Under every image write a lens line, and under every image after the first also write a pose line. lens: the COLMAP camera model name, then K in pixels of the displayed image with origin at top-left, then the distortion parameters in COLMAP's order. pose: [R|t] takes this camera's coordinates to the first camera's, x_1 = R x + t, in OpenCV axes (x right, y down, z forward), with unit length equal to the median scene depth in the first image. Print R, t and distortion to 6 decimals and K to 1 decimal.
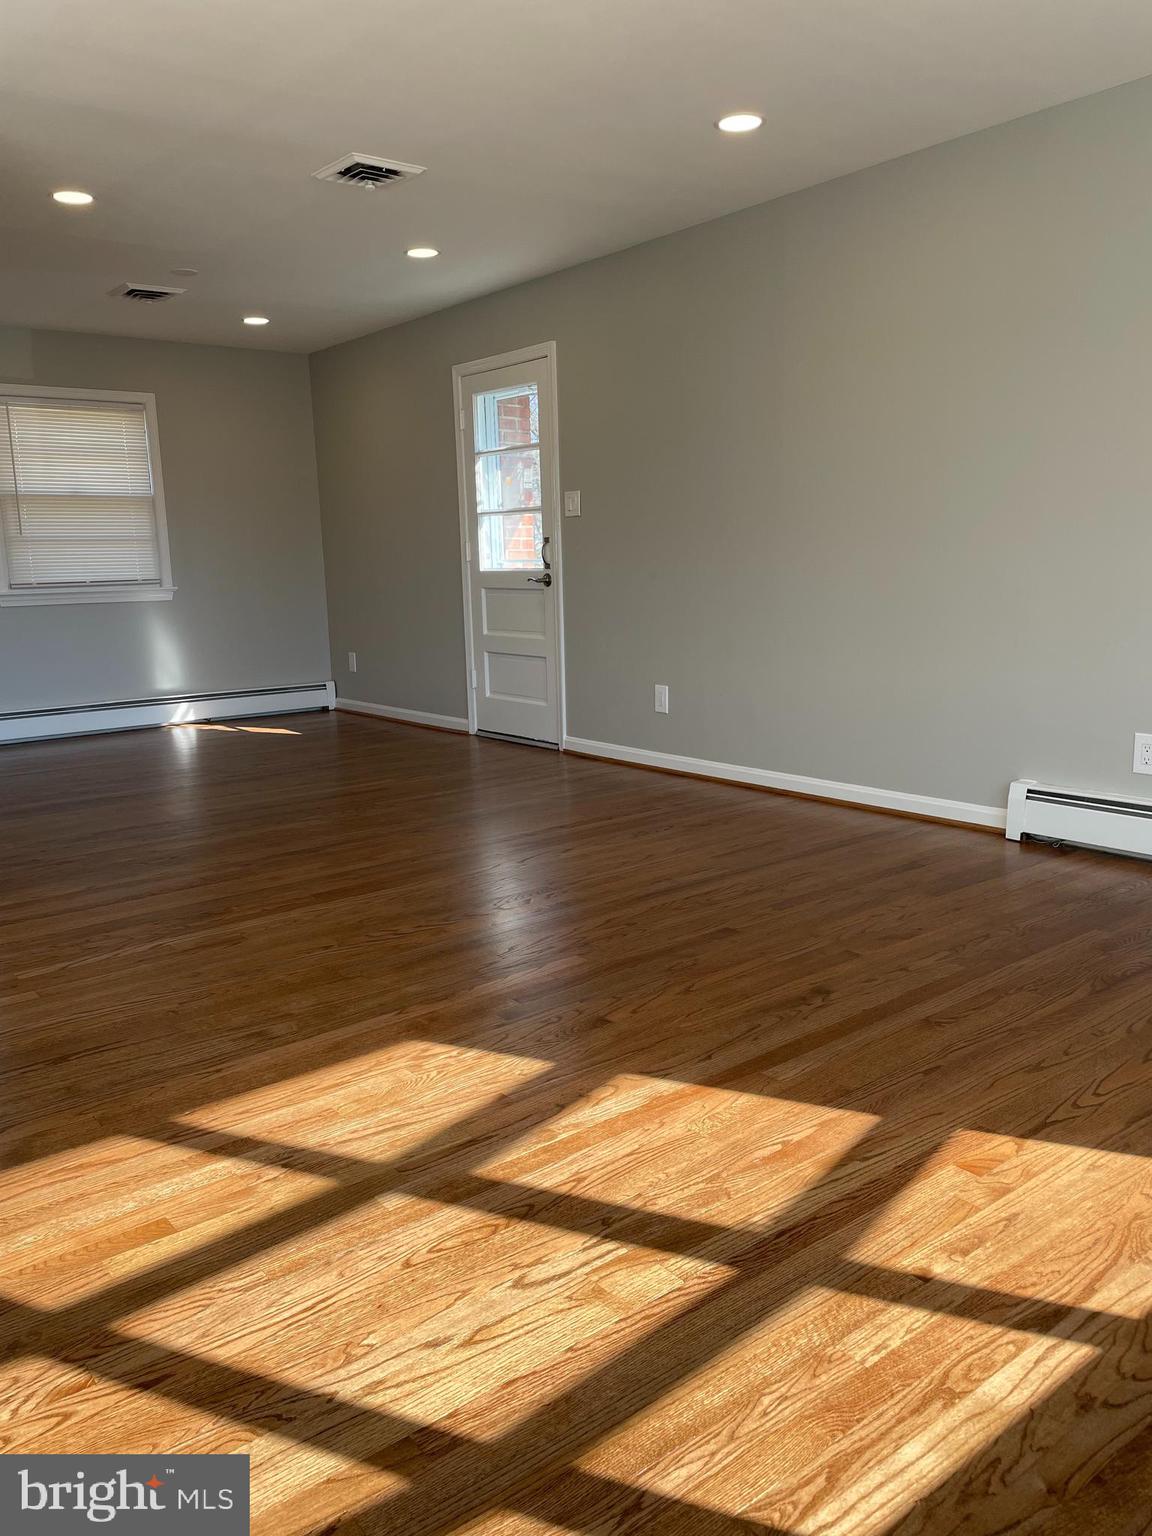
lens RADIAL K [[1165.6, 0, 585.3], [0, 1165.6, 763.0], [0, 0, 1]] dist [0.073055, -0.095380]
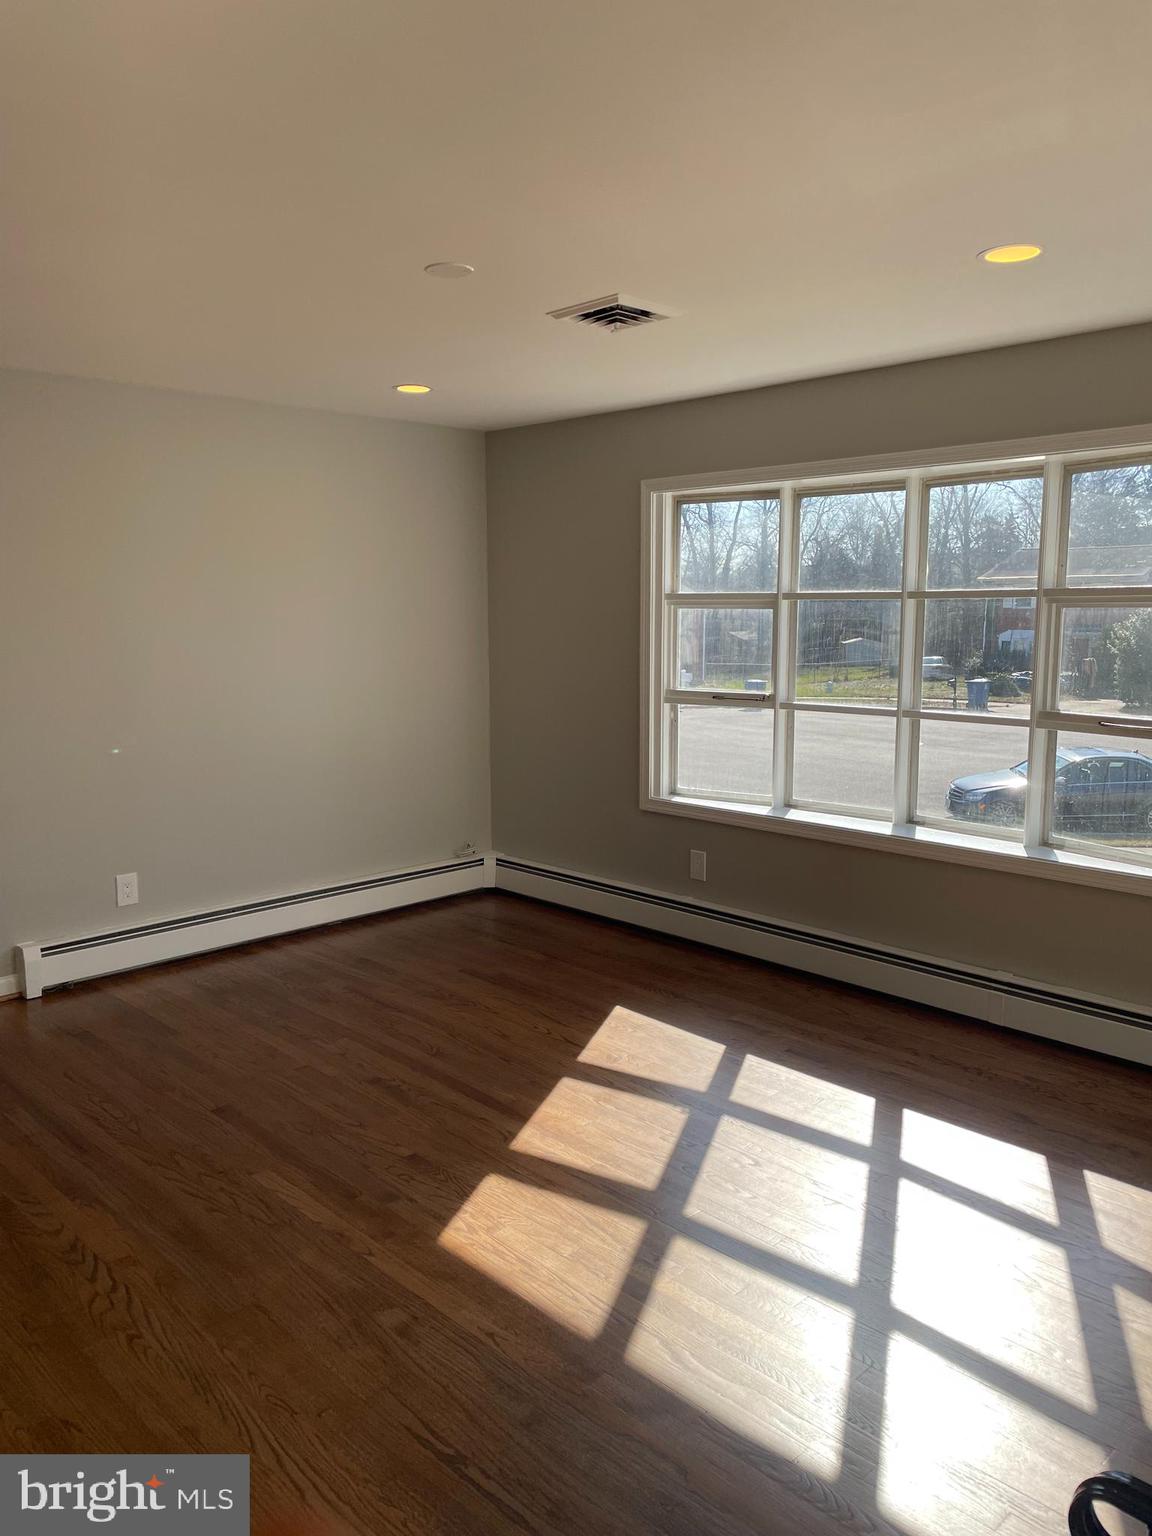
lens RADIAL K [[1165.6, 0, 569.3], [0, 1165.6, 771.7], [0, 0, 1]] dist [0.073055, -0.095380]
pose [[-0.096115, -0.119089, 0.988220, -0.911040], [0.183774, 0.973626, 0.135205, -0.240718], [-0.978258, 0.194604, -0.071694, 0.660133]]
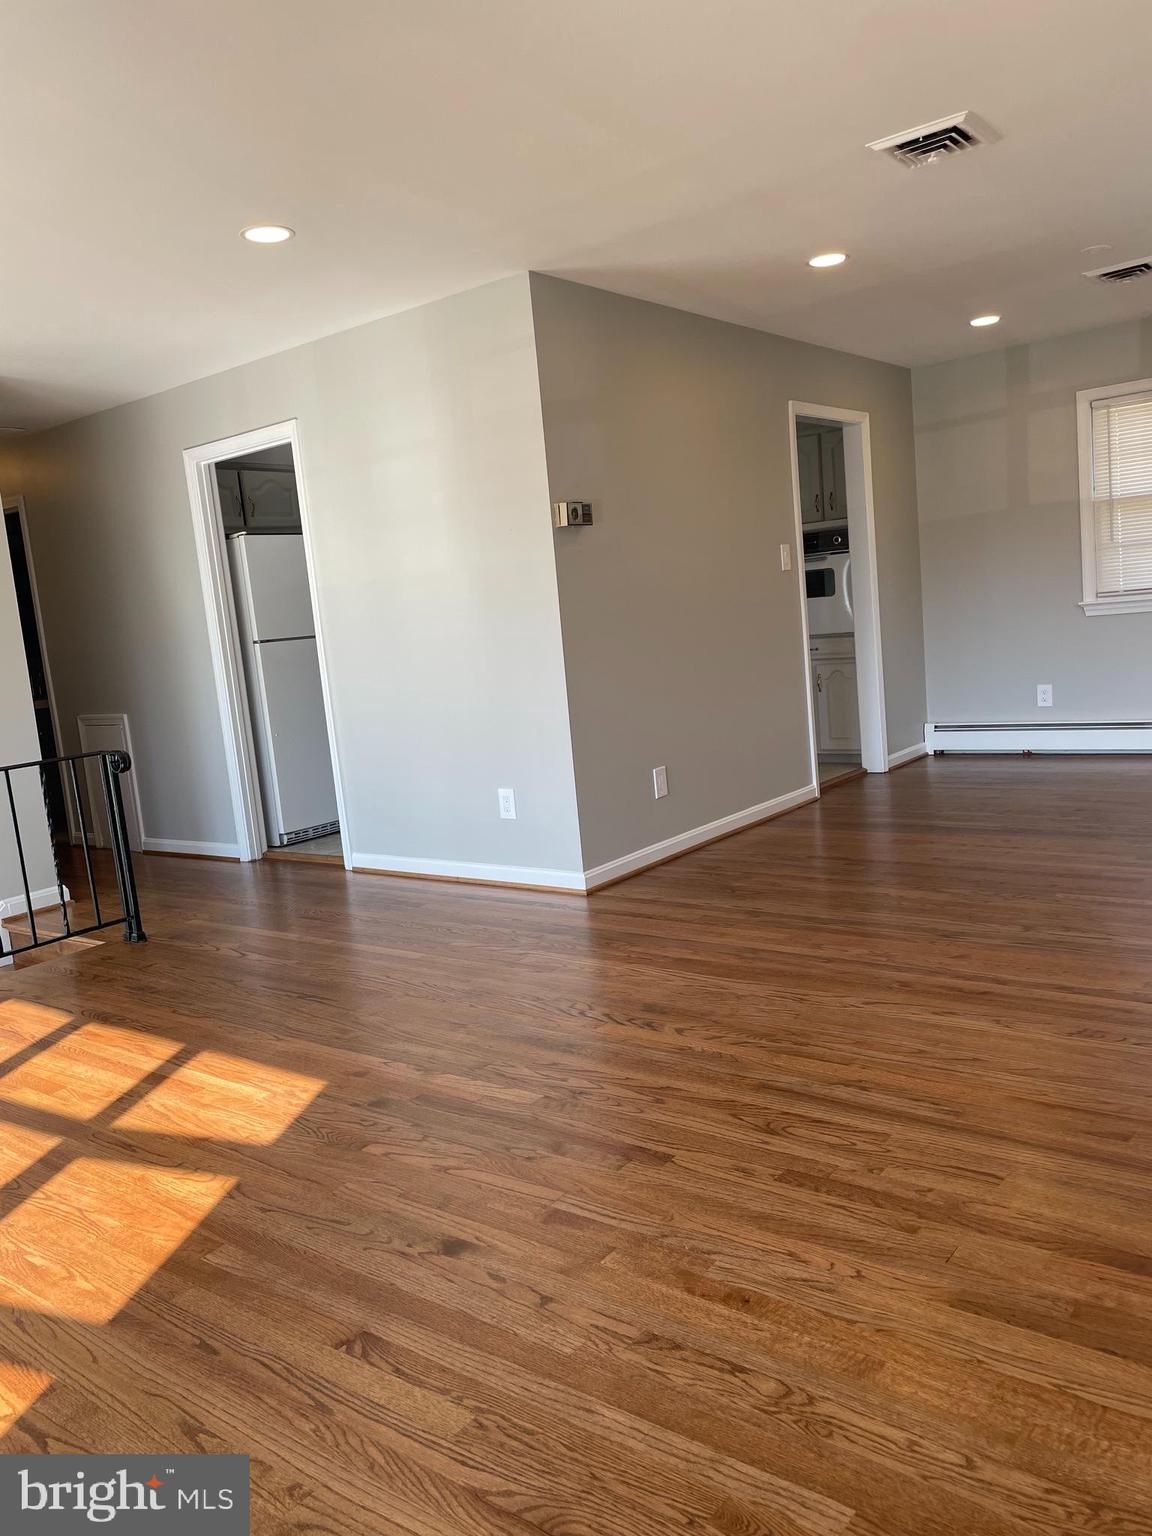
lens RADIAL K [[1165.6, 0, 576.7], [0, 1165.6, 763.5], [0, 0, 1]] dist [0.073055, -0.095380]
pose [[0.233786, 0.133381, -0.963096, 0.753783], [-0.086032, 0.989498, 0.116153, -0.177291], [0.968474, 0.055702, 0.242805, 0.712329]]
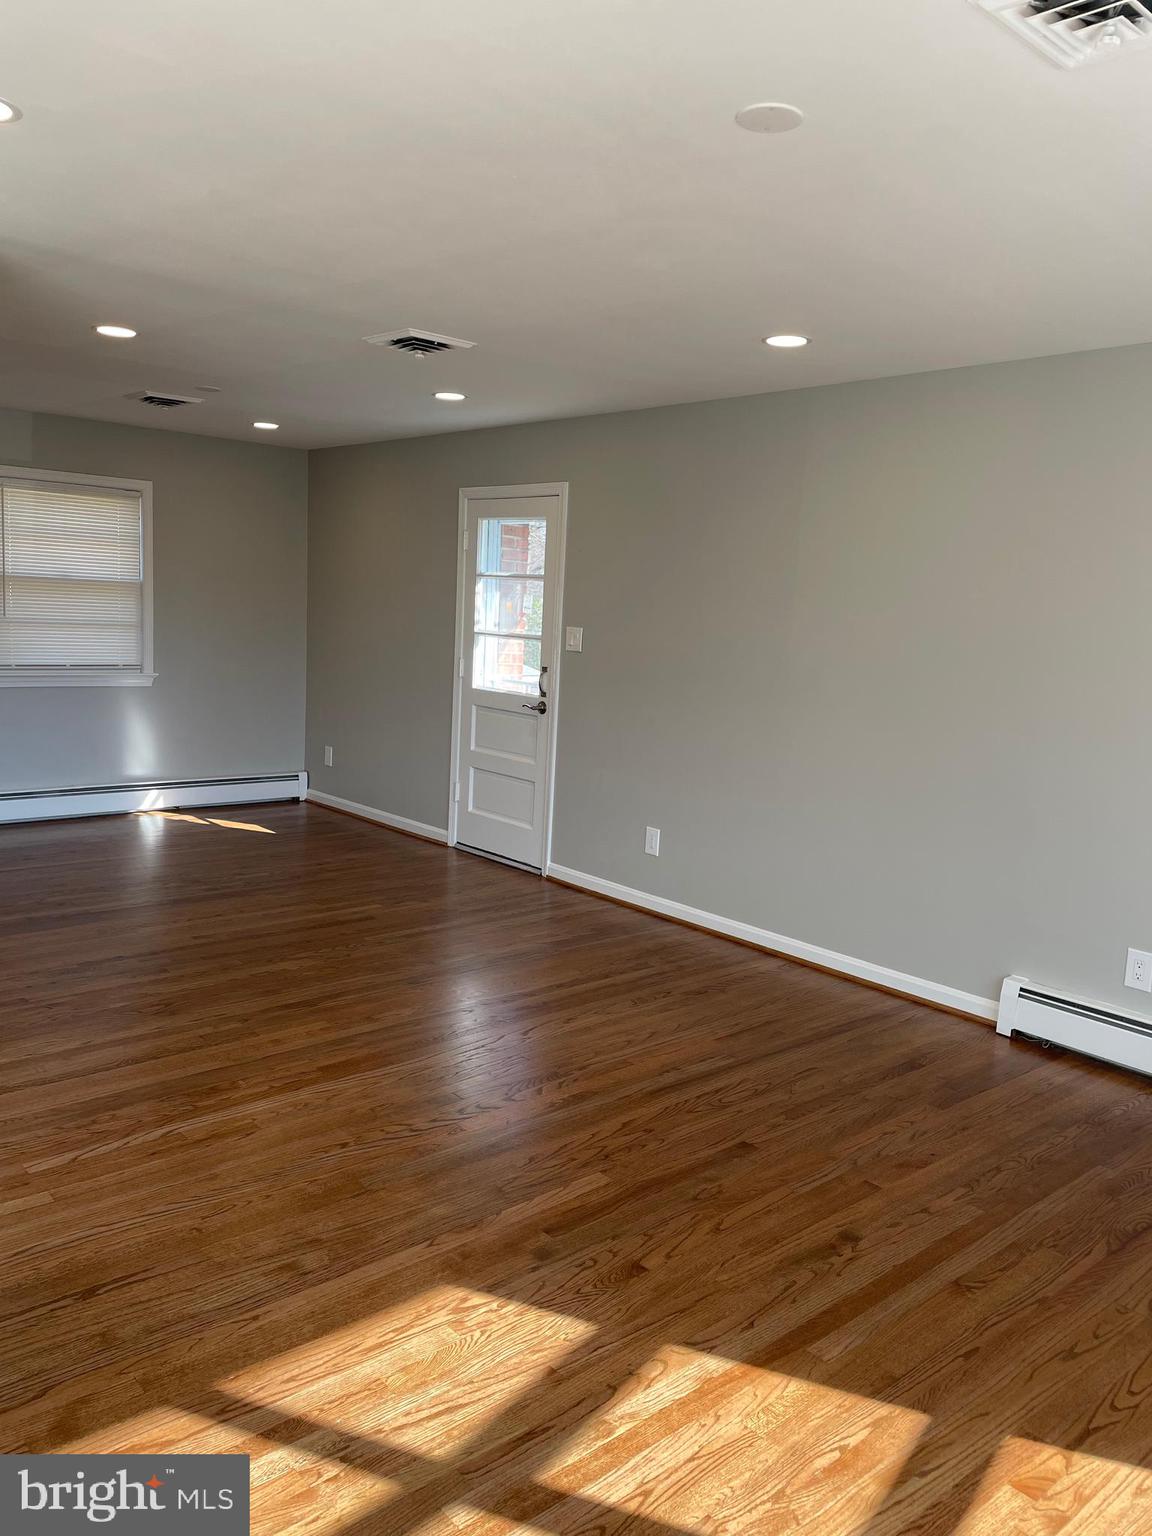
lens RADIAL K [[1165.6, 0, 590.9], [0, 1165.6, 754.7], [0, 0, 1]] dist [0.073055, -0.095380]
pose [[0.995729, 0.067765, 0.062705, -0.091825], [-0.064889, 0.996794, -0.046815, -0.129087], [-0.065677, 0.042546, 0.996934, -0.014025]]
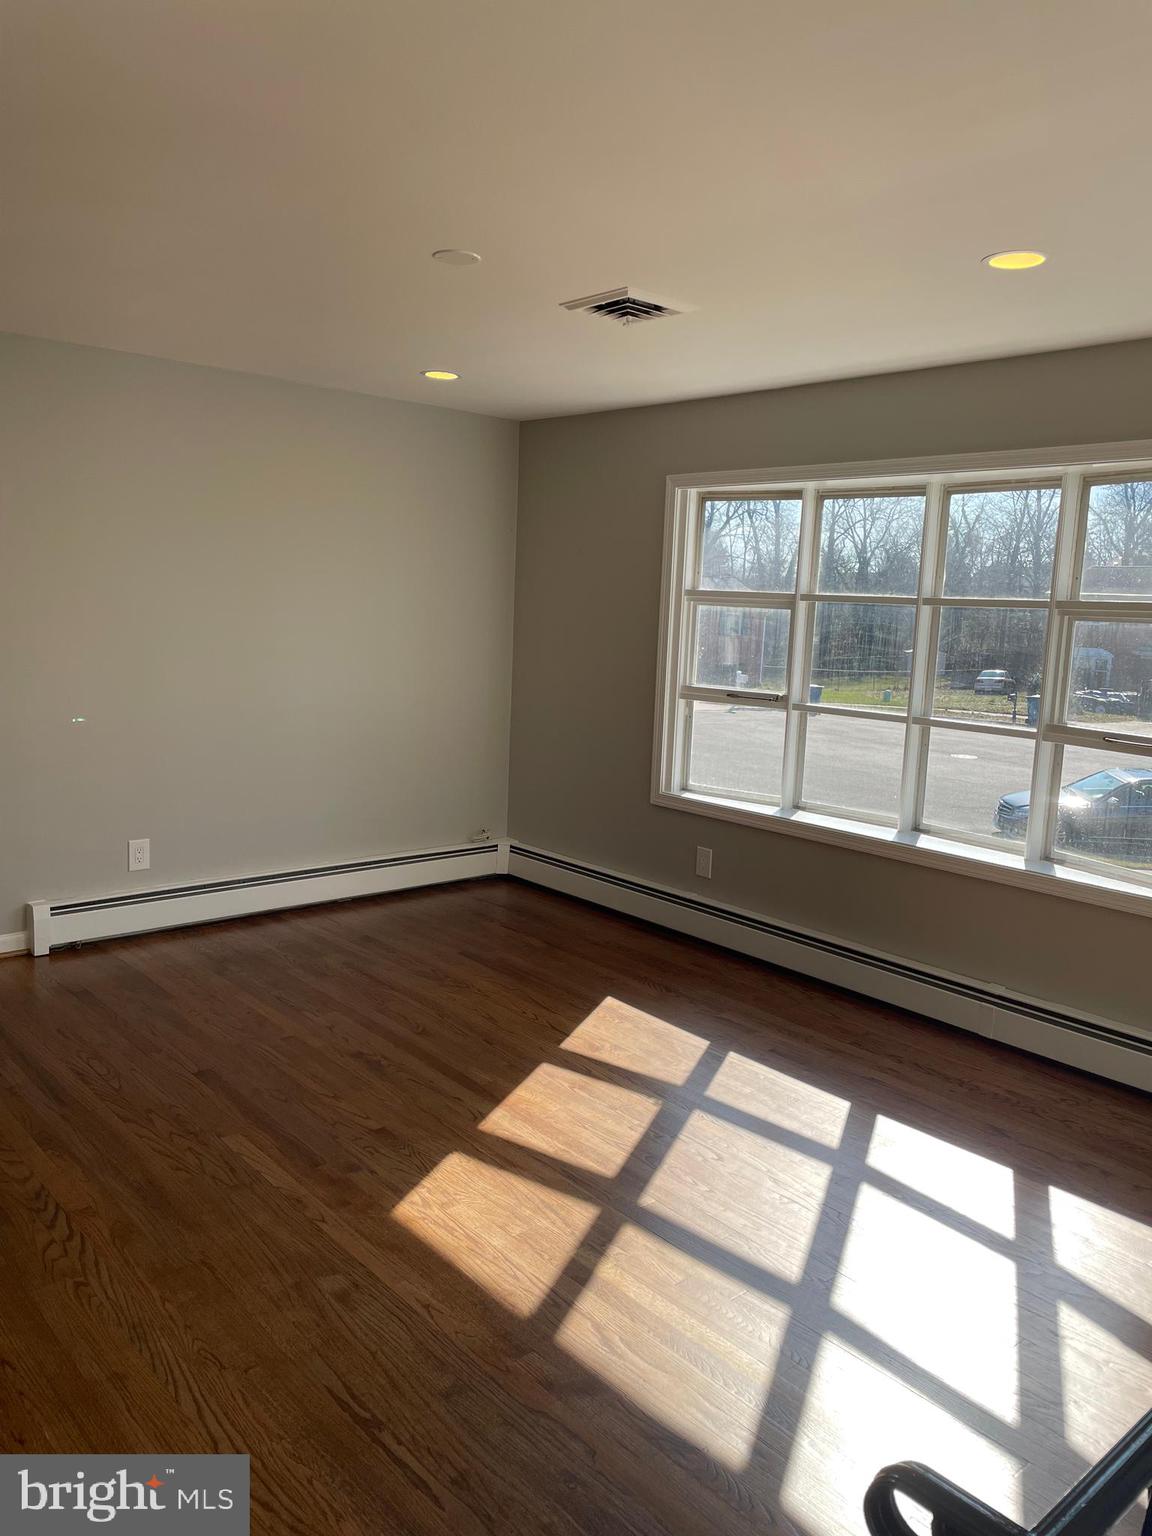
lens RADIAL K [[1165.6, 0, 577.4], [0, 1165.6, 764.6], [0, 0, 1]] dist [0.073055, -0.095380]
pose [[-0.050049, -0.120986, 0.991392, -0.923526], [0.138745, 0.982169, 0.126865, -0.226189], [-0.989063, 0.143900, -0.032370, 0.604668]]
